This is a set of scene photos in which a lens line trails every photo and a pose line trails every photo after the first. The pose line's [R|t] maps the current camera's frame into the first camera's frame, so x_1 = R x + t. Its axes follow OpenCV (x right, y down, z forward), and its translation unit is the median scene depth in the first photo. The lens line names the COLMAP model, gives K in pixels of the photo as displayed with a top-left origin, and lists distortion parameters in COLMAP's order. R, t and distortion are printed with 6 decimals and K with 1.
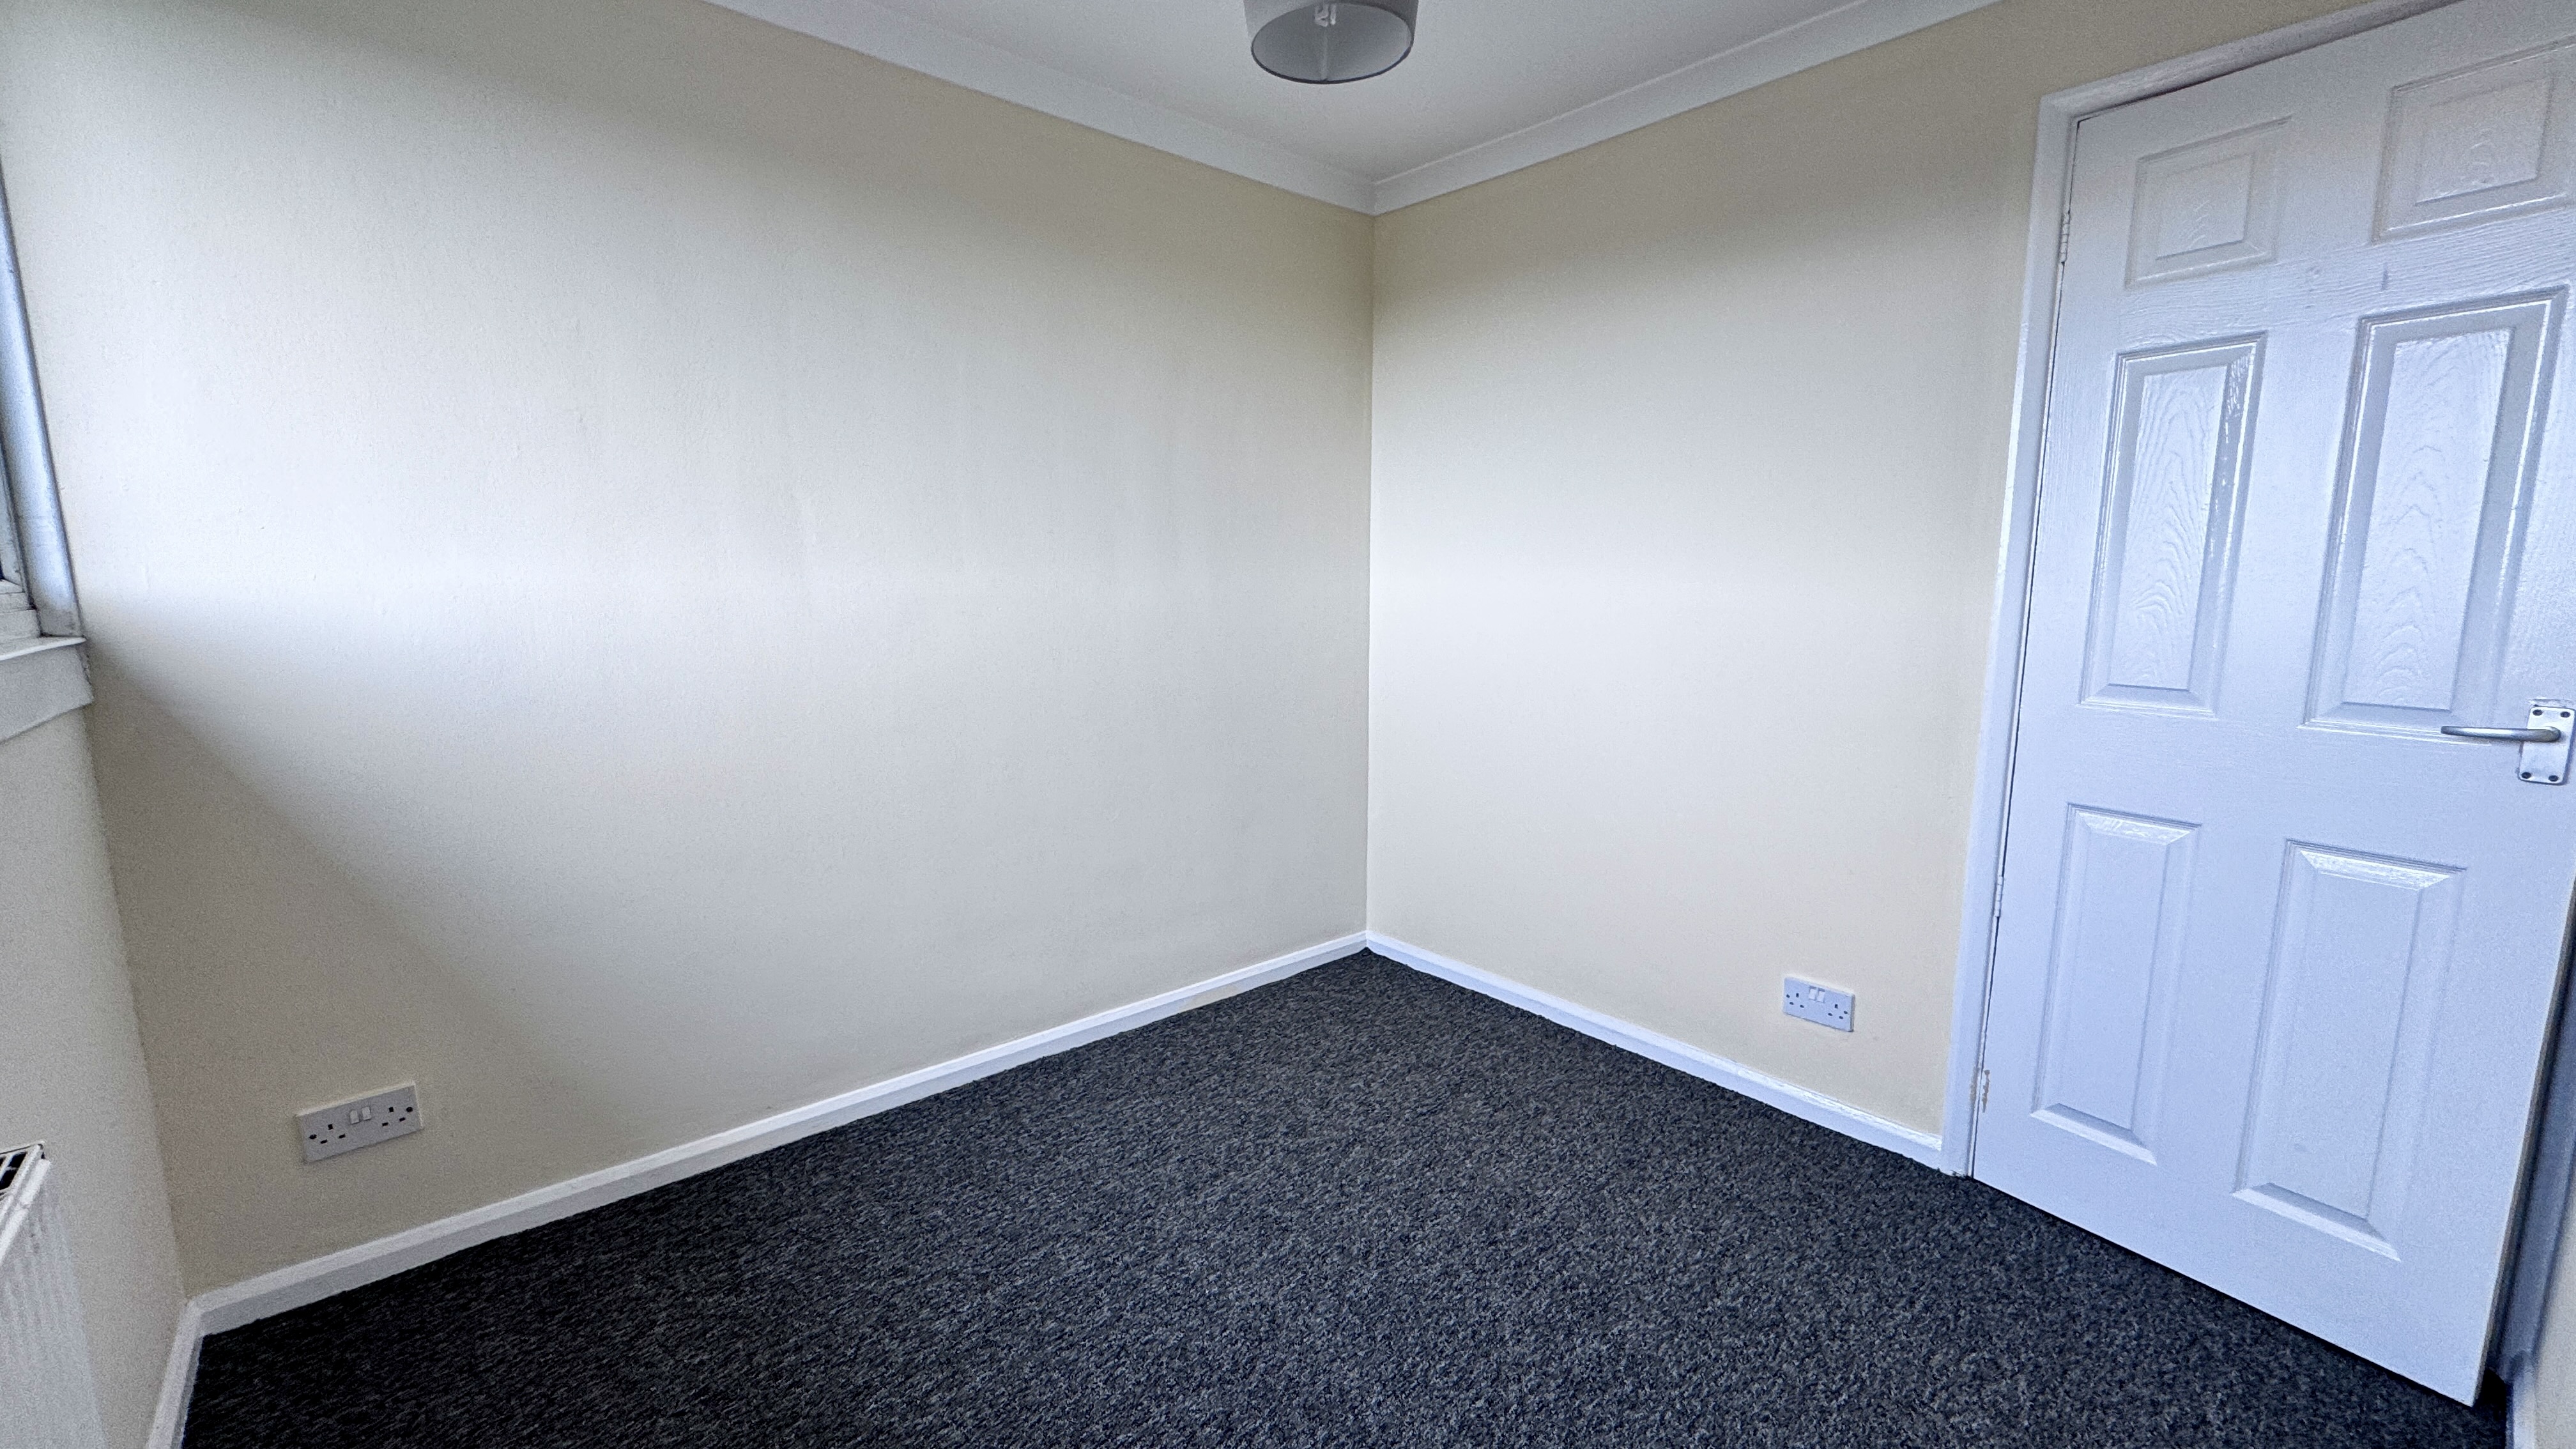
lens RADIAL K [[1027.8, 0, 1288.0], [0, 1027.8, 724.5], [0, 0, 1]] dist [-0.001427, 0.000057]
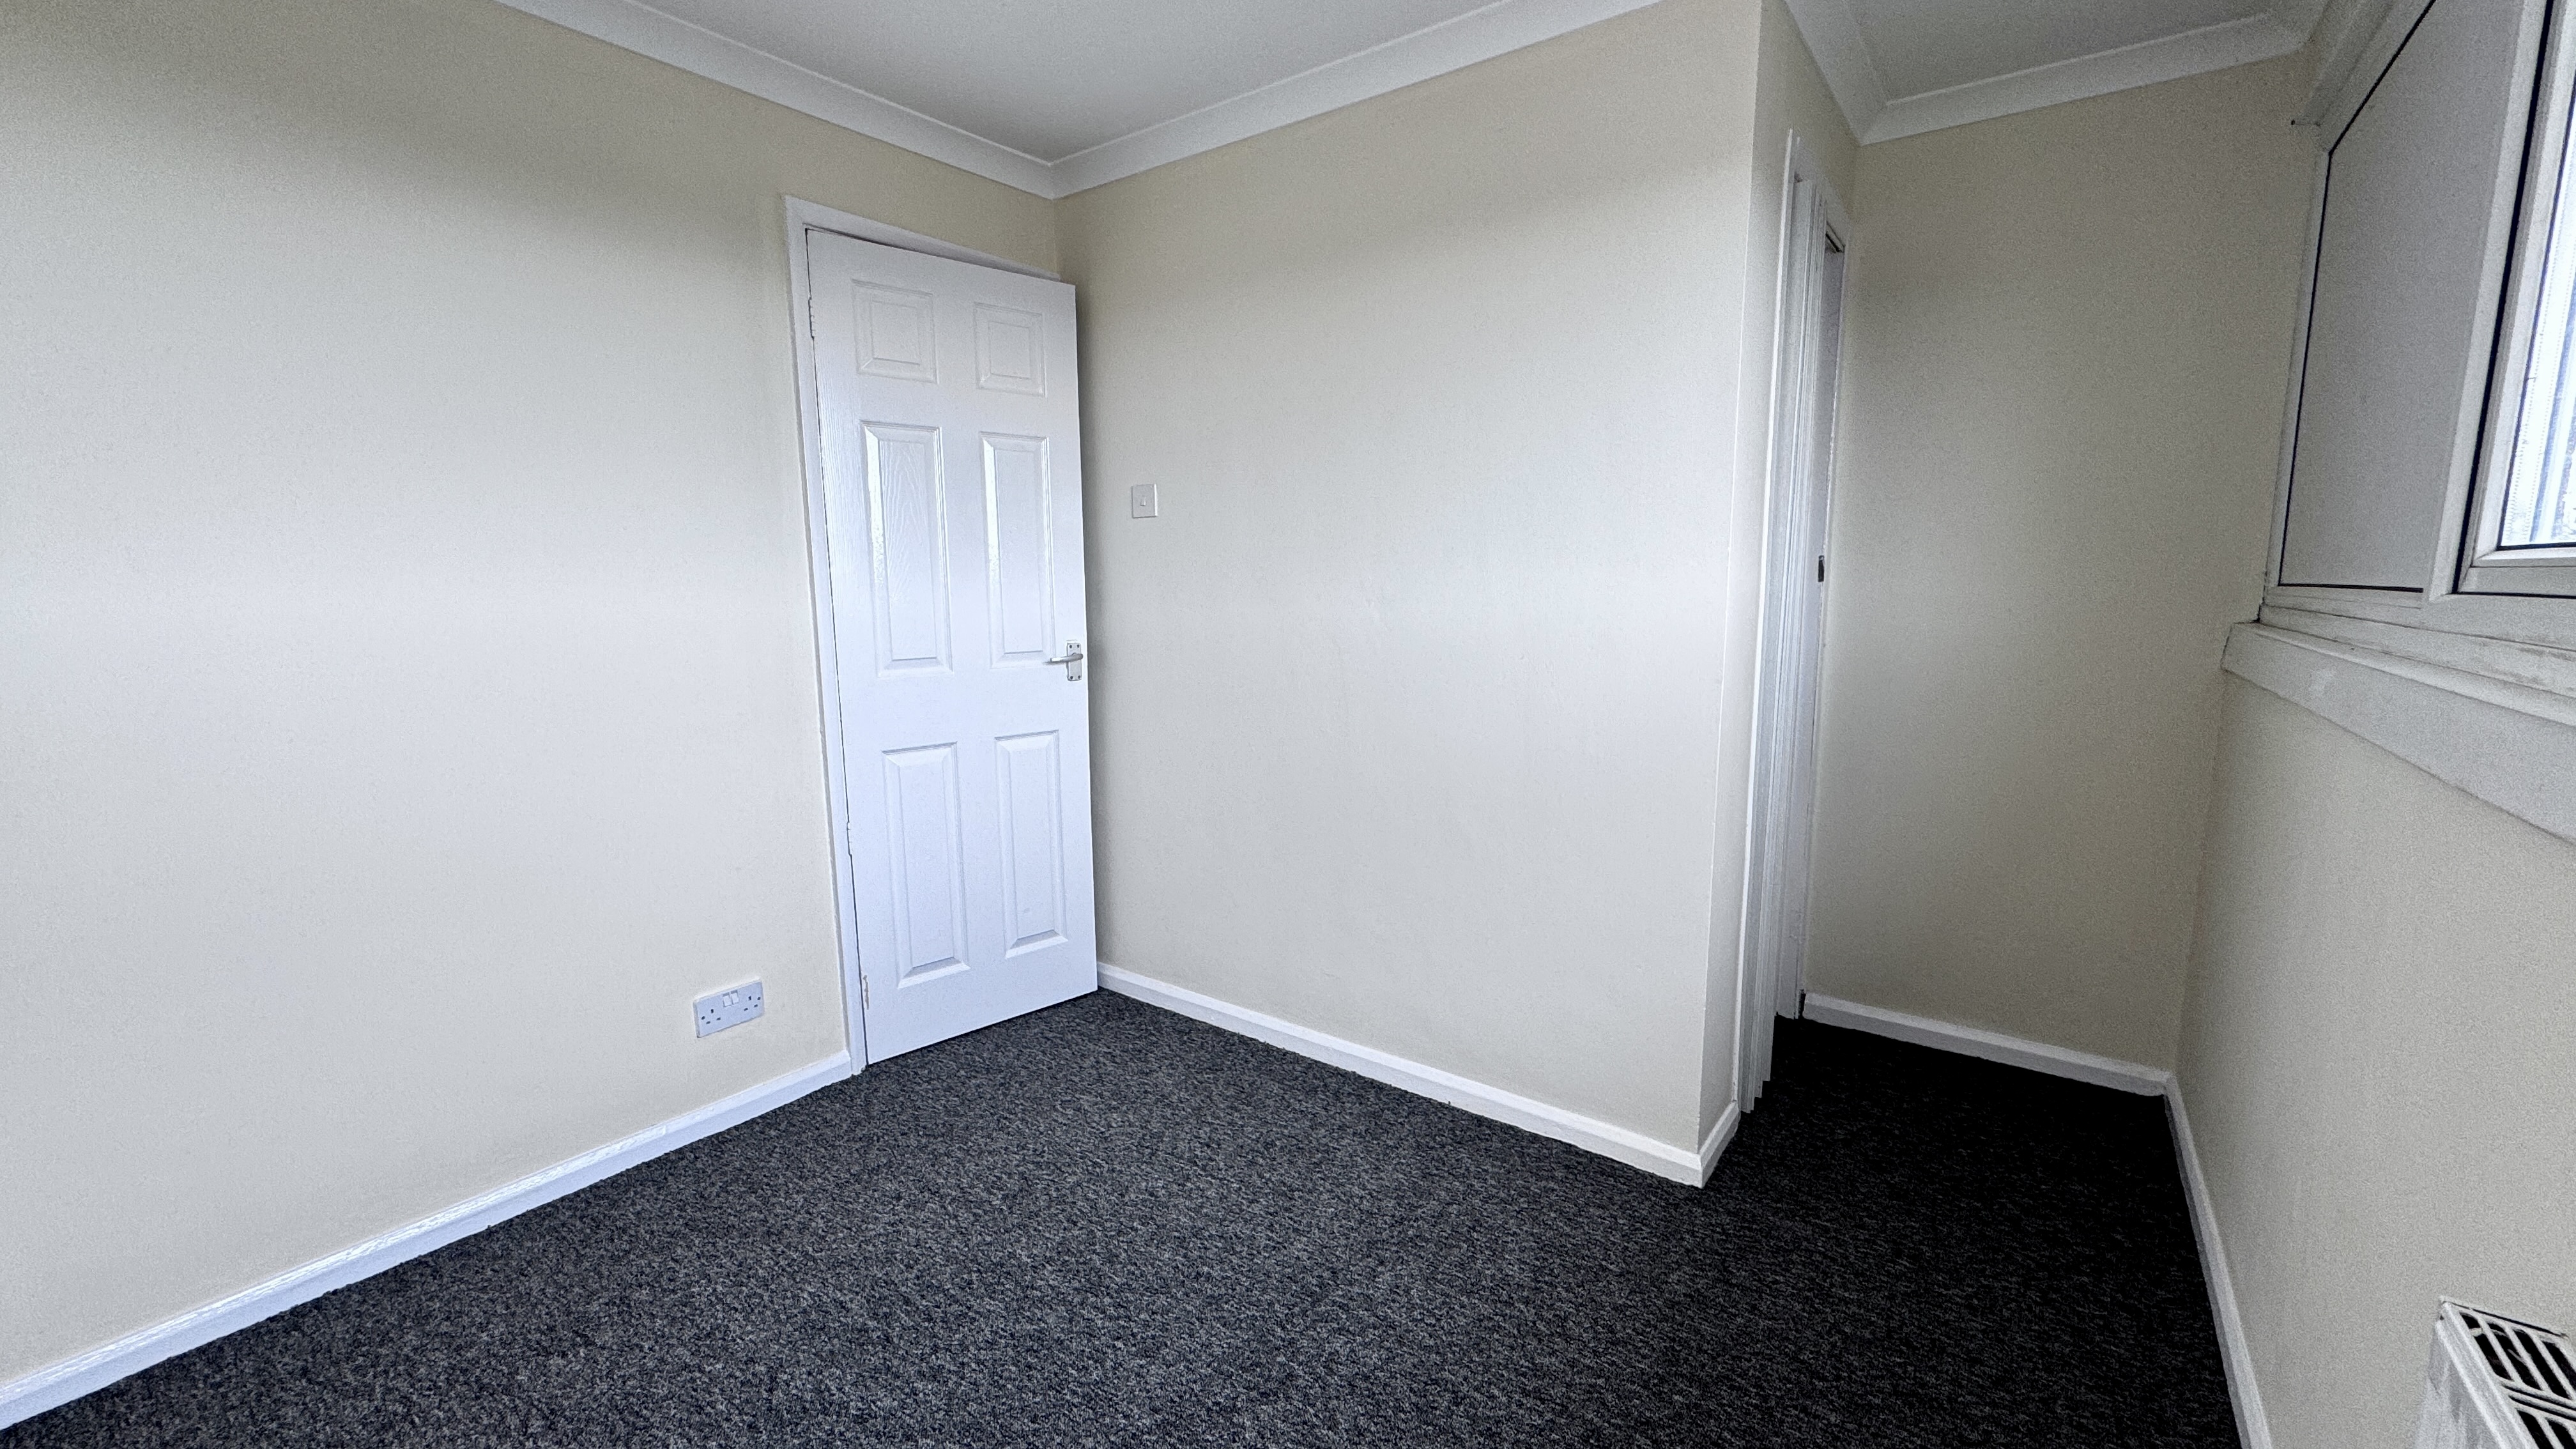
lens RADIAL K [[1027.8, 0, 1288.0], [0, 1027.8, 724.5], [0, 0, 1]] dist [-0.001427, 0.000057]
pose [[-0.200121, -0.147255, 0.968642, -0.663941], [0.149207, 0.972529, 0.178673, -0.122923], [-0.968343, 0.180284, -0.172652, 0.733190]]
